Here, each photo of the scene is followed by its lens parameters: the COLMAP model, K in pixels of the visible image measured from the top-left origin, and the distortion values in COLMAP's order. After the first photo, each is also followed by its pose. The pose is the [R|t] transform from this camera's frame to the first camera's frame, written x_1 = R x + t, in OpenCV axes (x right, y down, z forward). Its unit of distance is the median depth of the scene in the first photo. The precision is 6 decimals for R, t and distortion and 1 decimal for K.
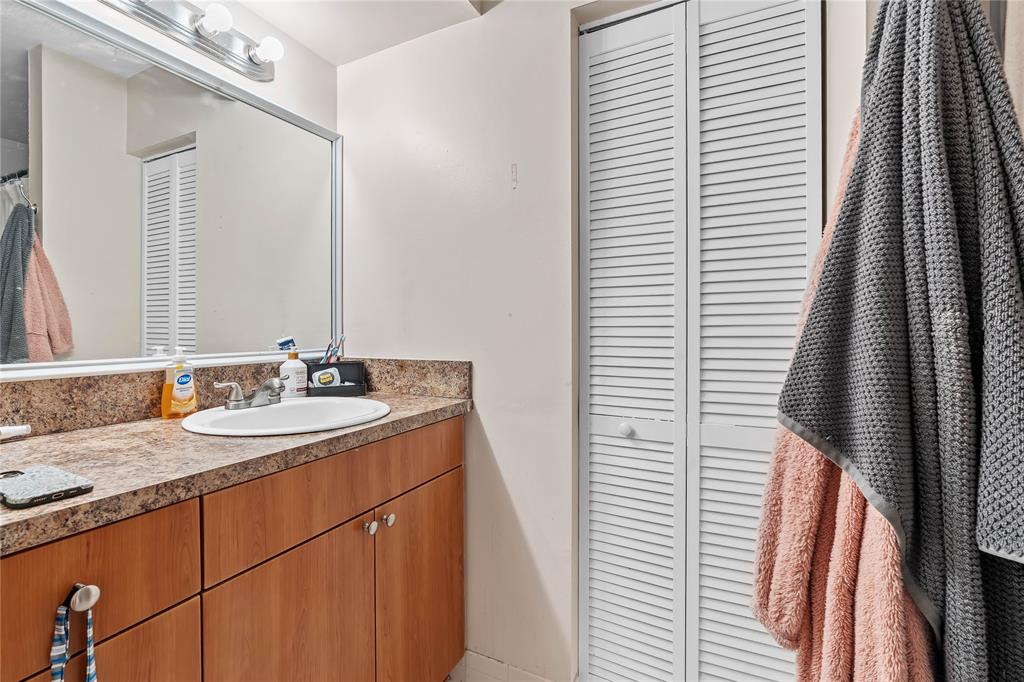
lens RADIAL K [[461.1, 0, 482.7], [0, 461.1, 332.3], [0, 0, 1]] dist [-0.002355, 0.001308]
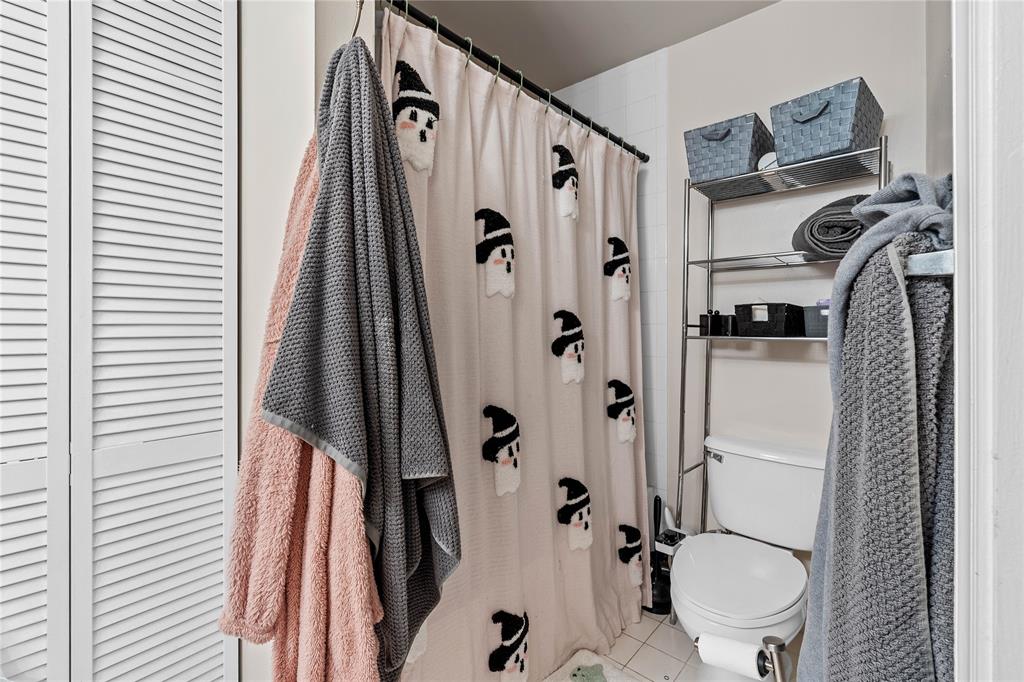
lens RADIAL K [[461.1, 0, 509.7], [0, 461.1, 331.8], [0, 0, 1]] dist [-0.002355, 0.001308]
pose [[0.226005, -0.002115, 0.974124, -0.233585], [0.002124, 0.999996, 0.001678, -0.002703], [-0.974124, 0.001690, 0.226009, 0.268356]]
